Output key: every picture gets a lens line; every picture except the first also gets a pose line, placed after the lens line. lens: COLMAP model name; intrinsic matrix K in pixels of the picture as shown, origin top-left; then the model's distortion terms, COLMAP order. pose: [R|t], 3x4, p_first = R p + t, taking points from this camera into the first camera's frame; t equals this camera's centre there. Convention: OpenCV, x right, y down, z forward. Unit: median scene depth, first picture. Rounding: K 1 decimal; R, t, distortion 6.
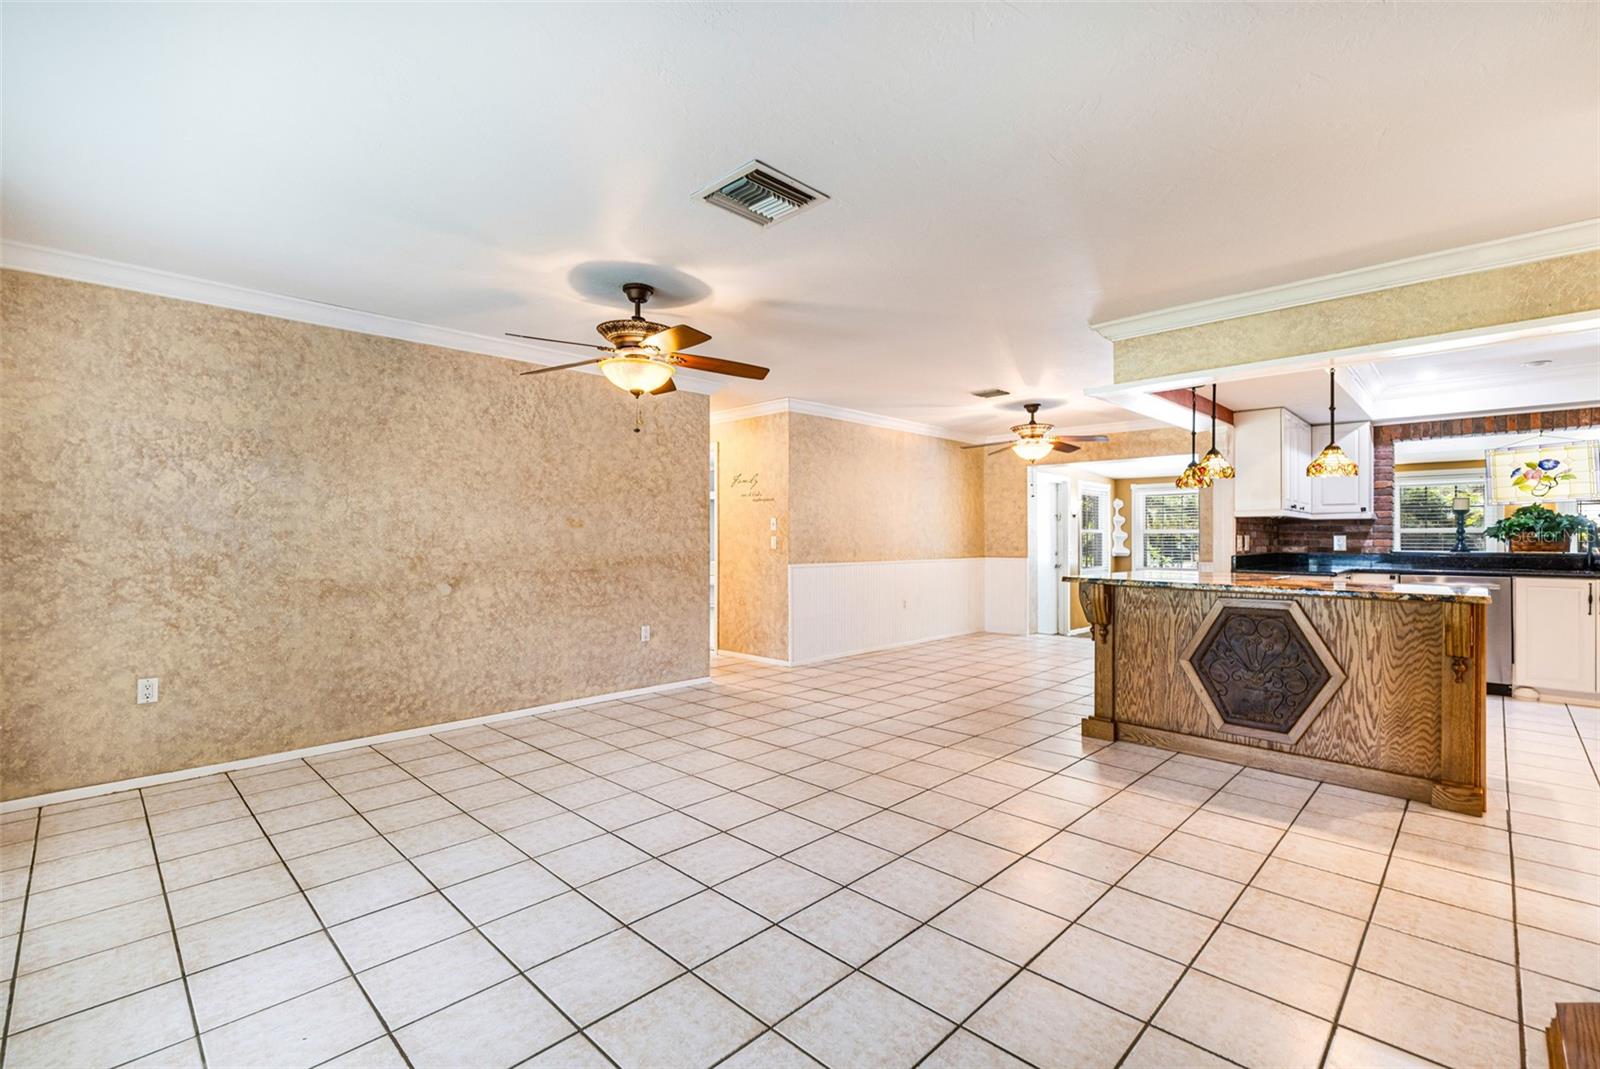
lens RADIAL K [[703.9, 0, 789.0], [0, 703.9, 536.0], [0, 0, 1]] dist [-0.002166, 0.000174]
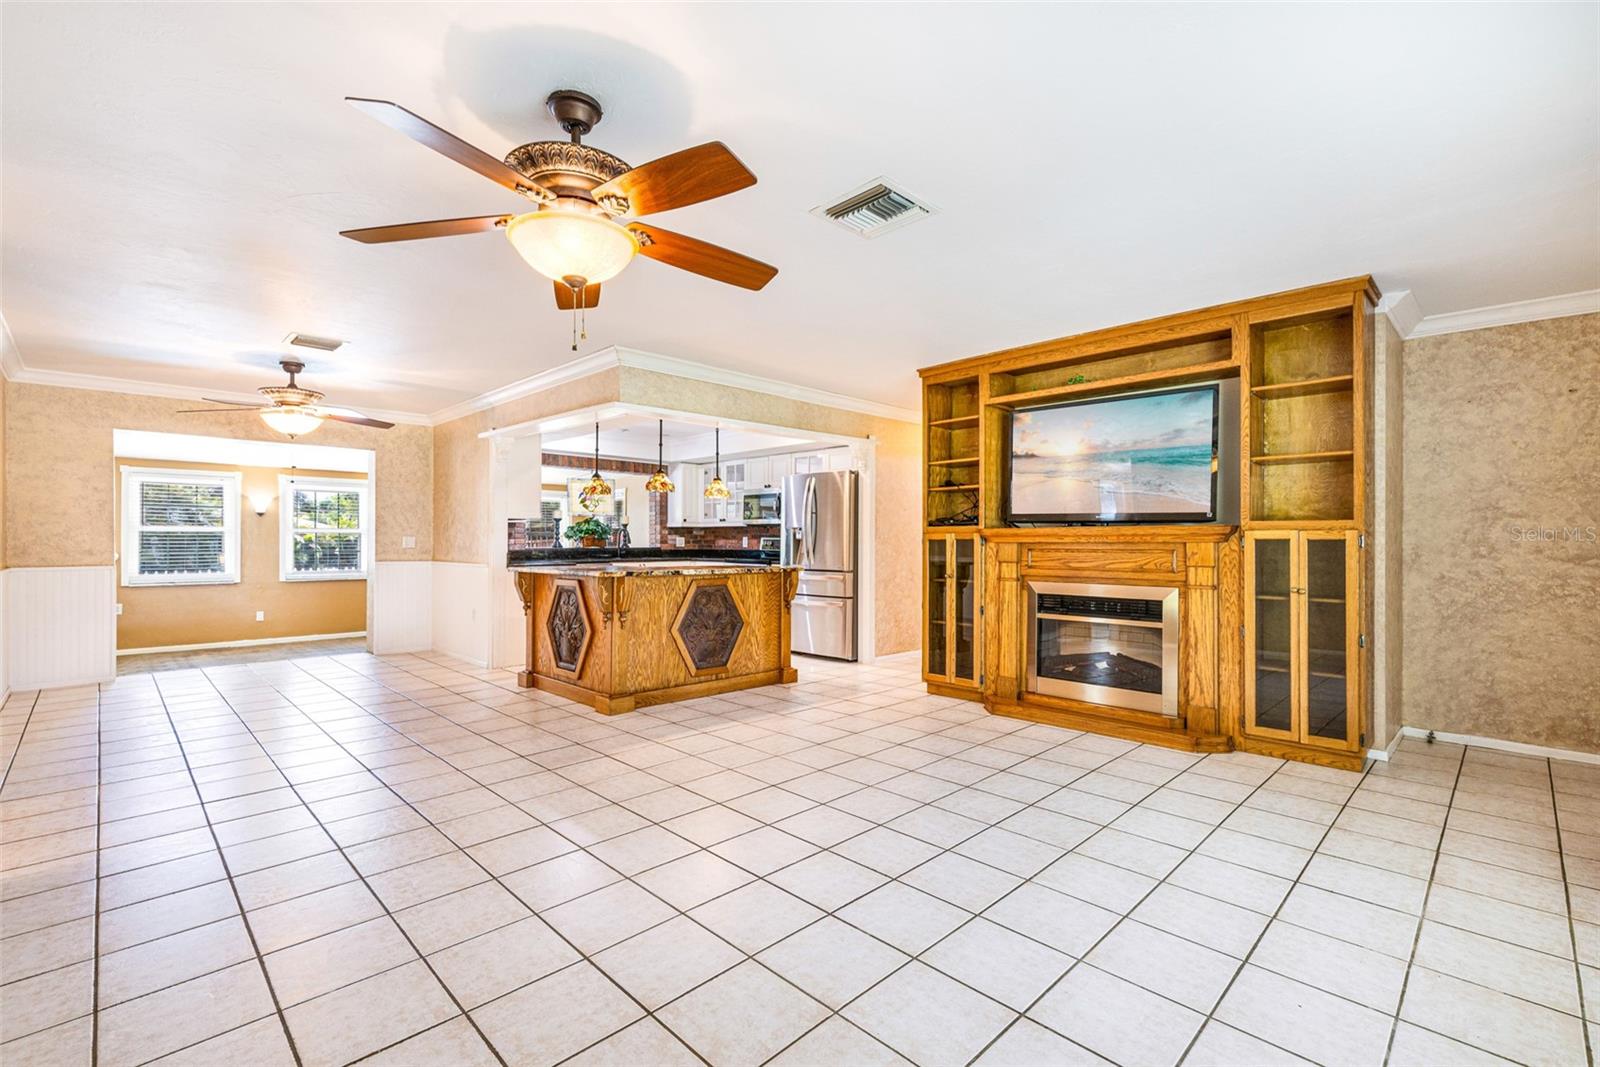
lens RADIAL K [[708.1, 0, 811.5], [0, 708.1, 539.4], [0, 0, 1]] dist [0.001093, 0.000047]
pose [[0.003153, 0.002695, 0.999991, -0.618625], [-0.005212, 0.999983, -0.002679, 0.008367], [-0.999981, -0.005203, 0.003167, 0.611877]]
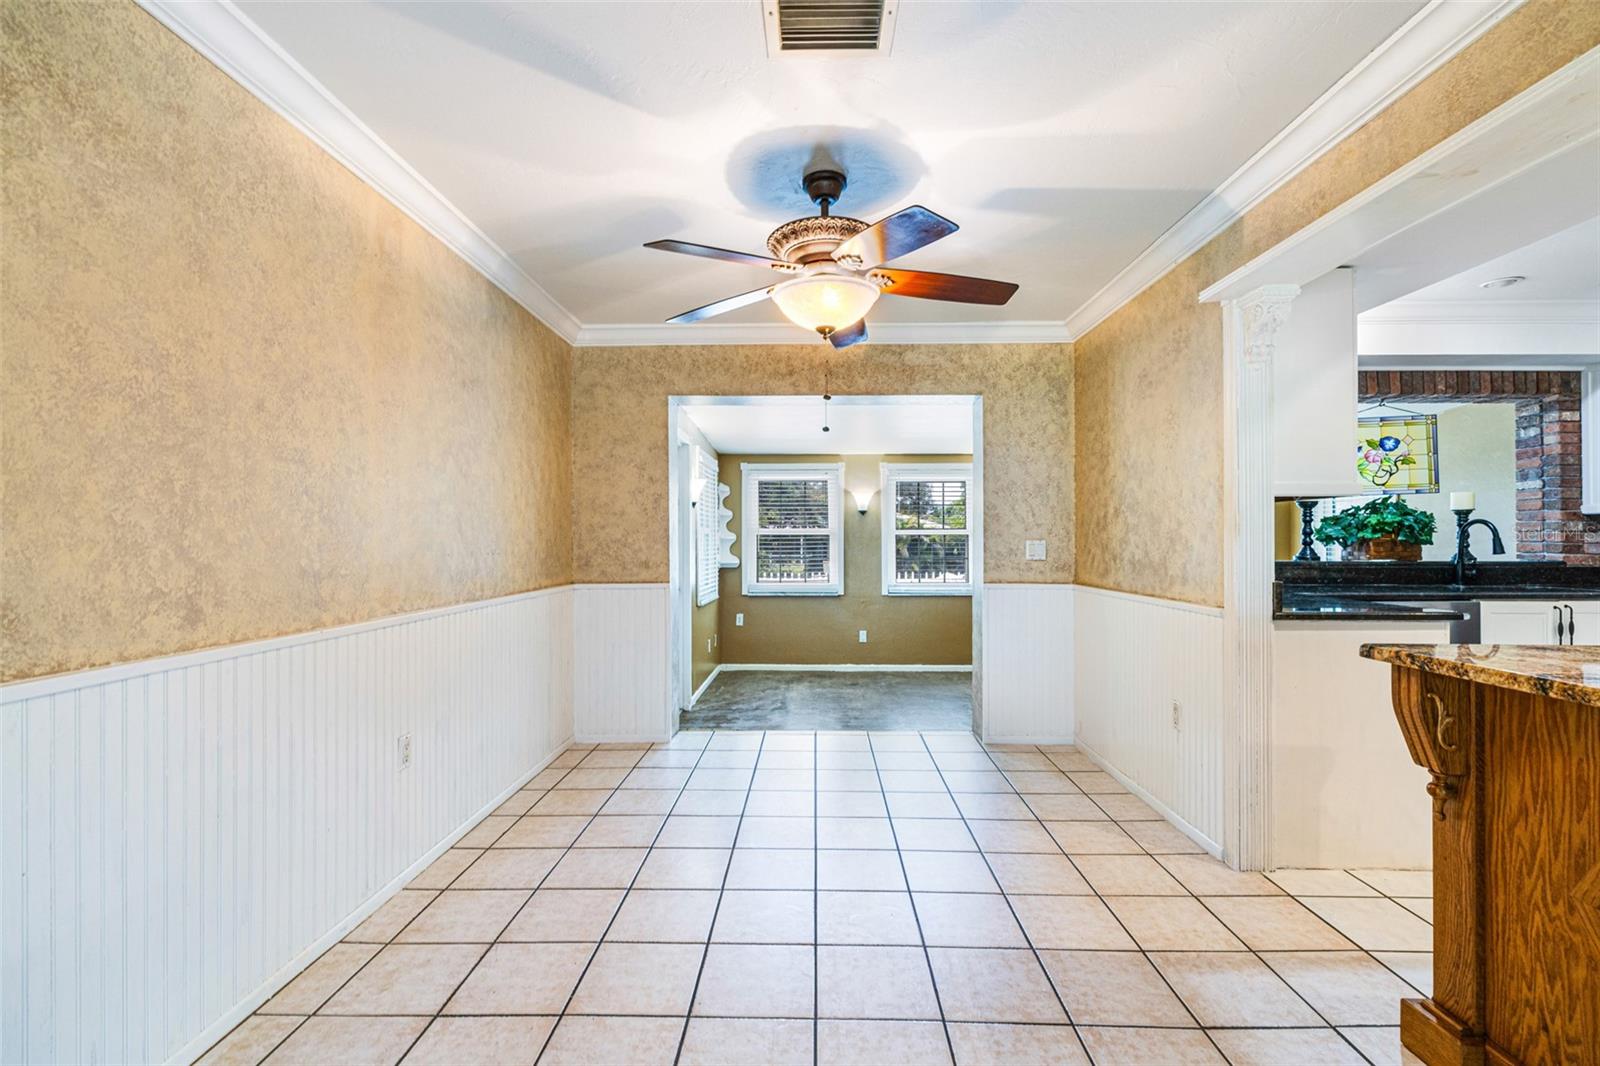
lens RADIAL K [[712.1, 0, 800.0], [0, 712.1, 533.0], [0, 0, 1]] dist [0.001116, 0.000126]
pose [[0.727086, 0.005610, 0.686524, 0.119801], [-0.000781, 0.999973, -0.007344, -0.000100], [-0.686546, 0.004804, 0.727070, 1.062732]]
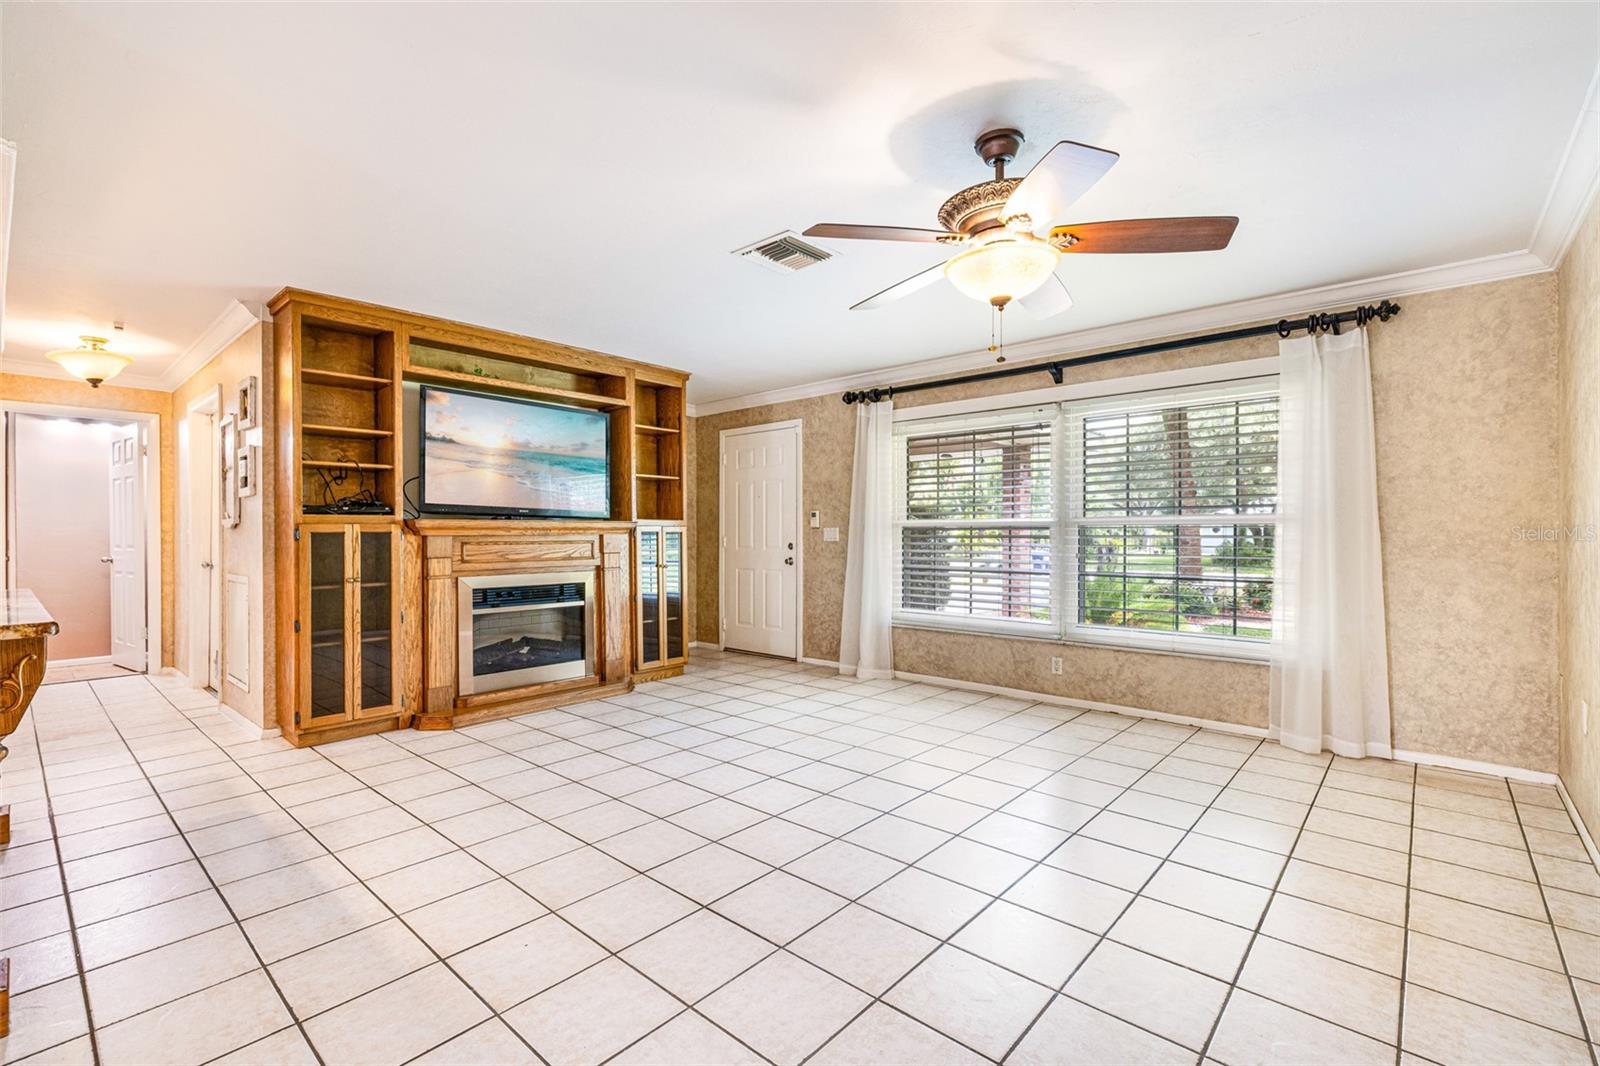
lens RADIAL K [[703.9, 0, 789.0], [0, 703.9, 534.5], [0, 0, 1]] dist [-0.002166, 0.000174]
pose [[-0.999037, 0.002423, -0.043808, 0.006301], [0.002524, 0.999994, -0.002247, 0.010415], [0.043803, -0.002355, -0.999037, 1.260670]]
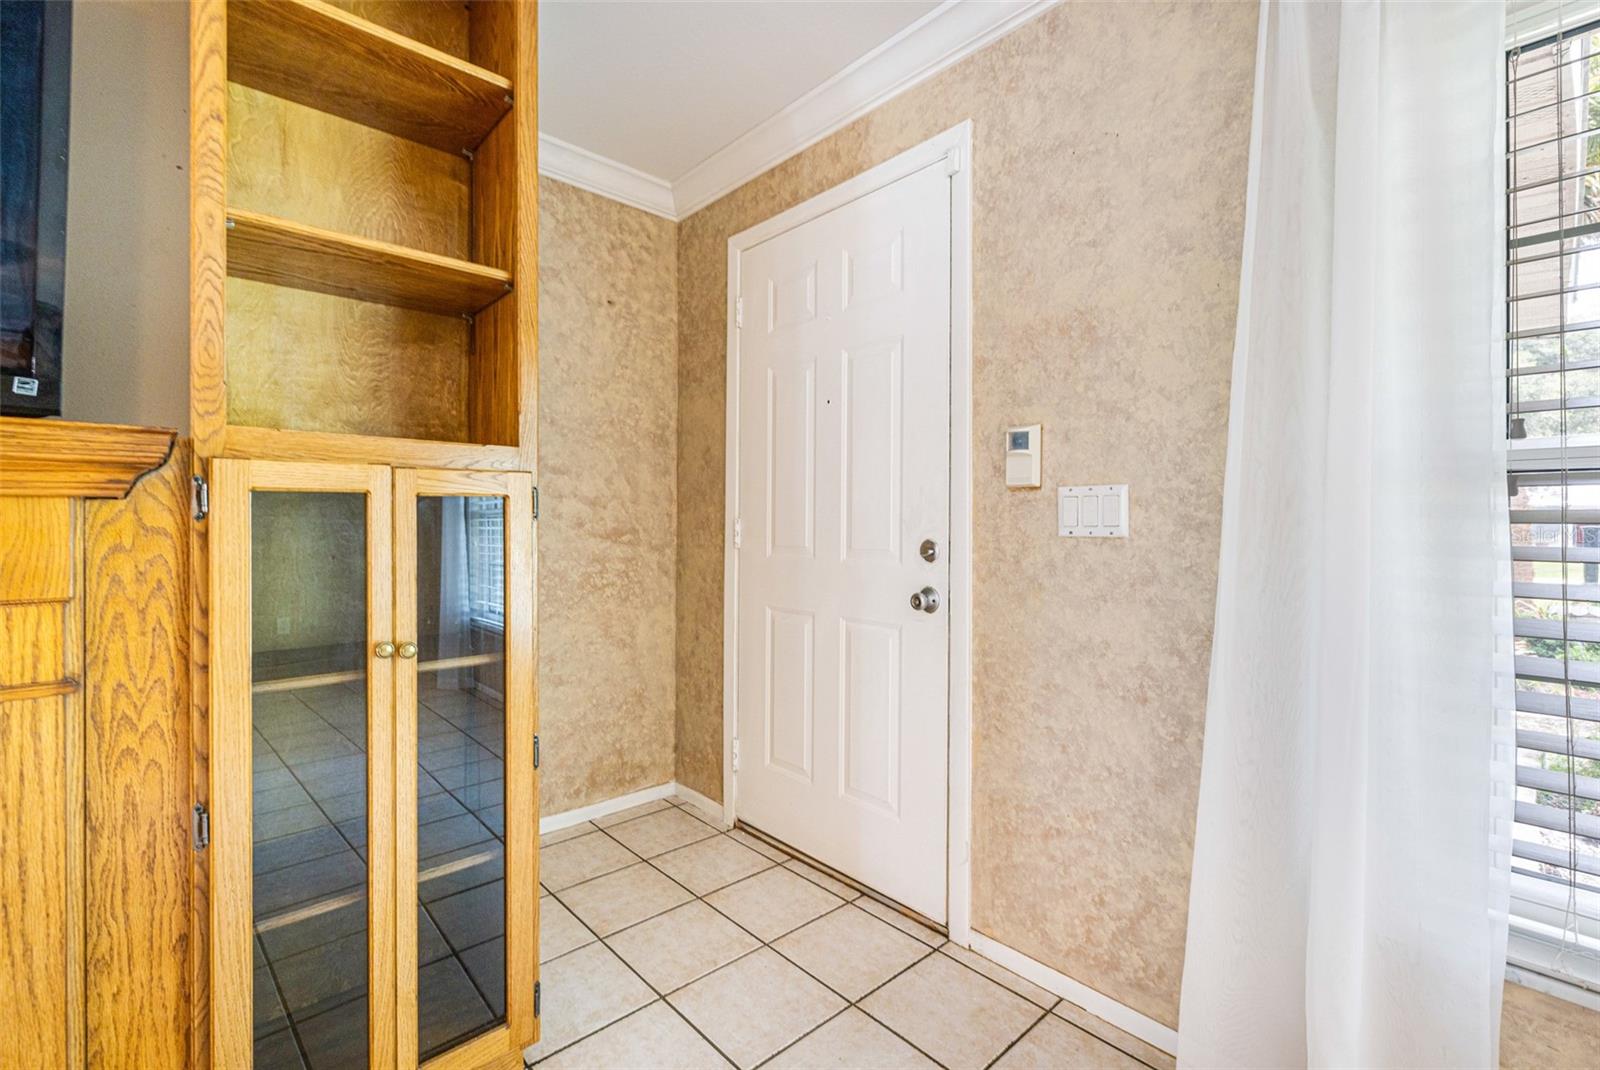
lens RADIAL K [[720.7, 0, 796.1], [0, 720.7, 517.3], [0, 0, 1]] dist [-0.000798, -0.000210]
pose [[-0.997390, -0.001616, 0.072189, -0.008885], [-0.002118, 0.999974, -0.006888, 0.013359], [-0.072176, -0.007023, -0.997367, 0.331989]]
